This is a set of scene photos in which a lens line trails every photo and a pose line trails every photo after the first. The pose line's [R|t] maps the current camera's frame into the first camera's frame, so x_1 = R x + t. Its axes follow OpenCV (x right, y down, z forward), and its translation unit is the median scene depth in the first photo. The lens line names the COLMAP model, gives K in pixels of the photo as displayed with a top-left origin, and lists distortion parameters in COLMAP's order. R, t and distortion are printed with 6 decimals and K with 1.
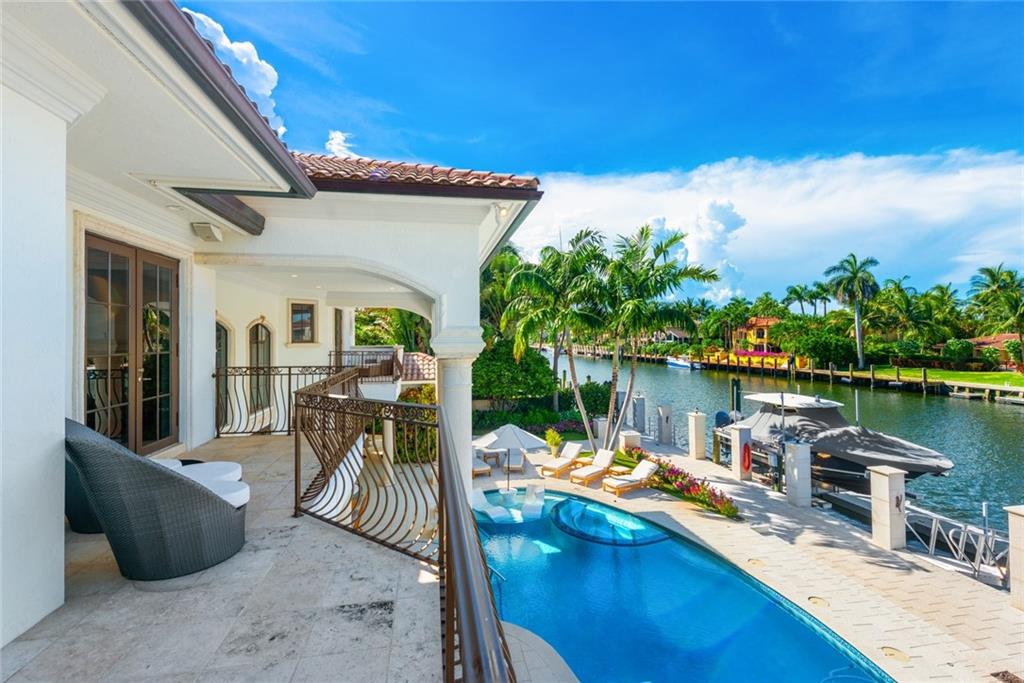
lens RADIAL K [[464.1, 0, 512.8], [0, 464.1, 331.6], [0, 0, 1]] dist [0.008790, -0.001027]
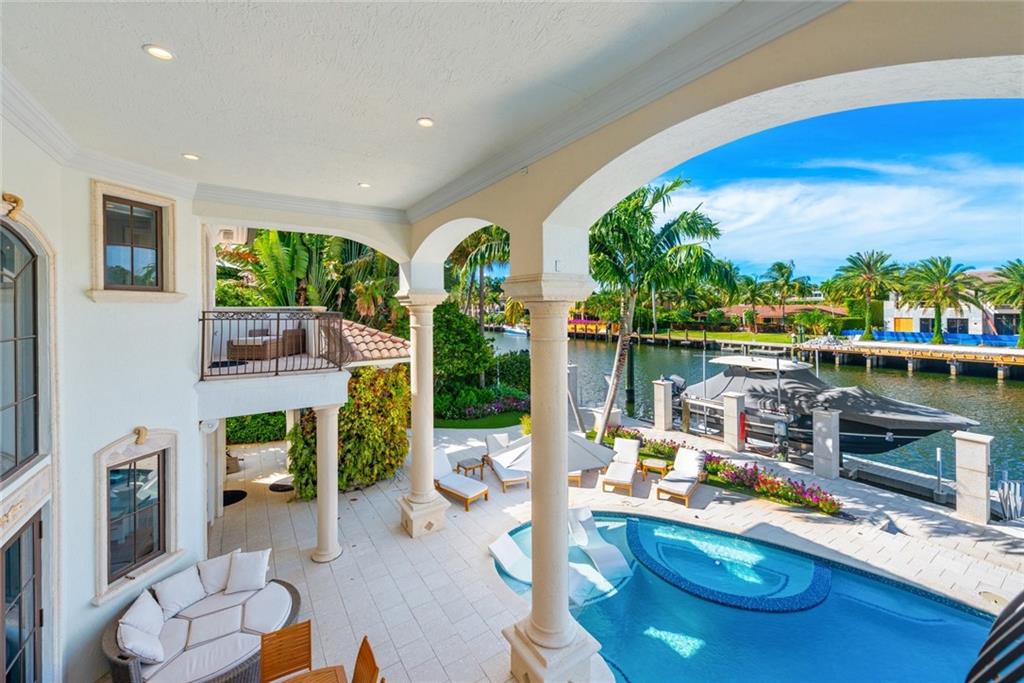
lens RADIAL K [[409.8, 0, 515.1], [0, 409.8, 308.4], [0, 0, 1]] dist [-0.000084, -0.000112]
pose [[0.915126, 0.002770, 0.403158, -0.216710], [-0.006142, 0.999956, 0.007072, 0.027680], [-0.403121, -0.008948, 0.915103, 0.391214]]
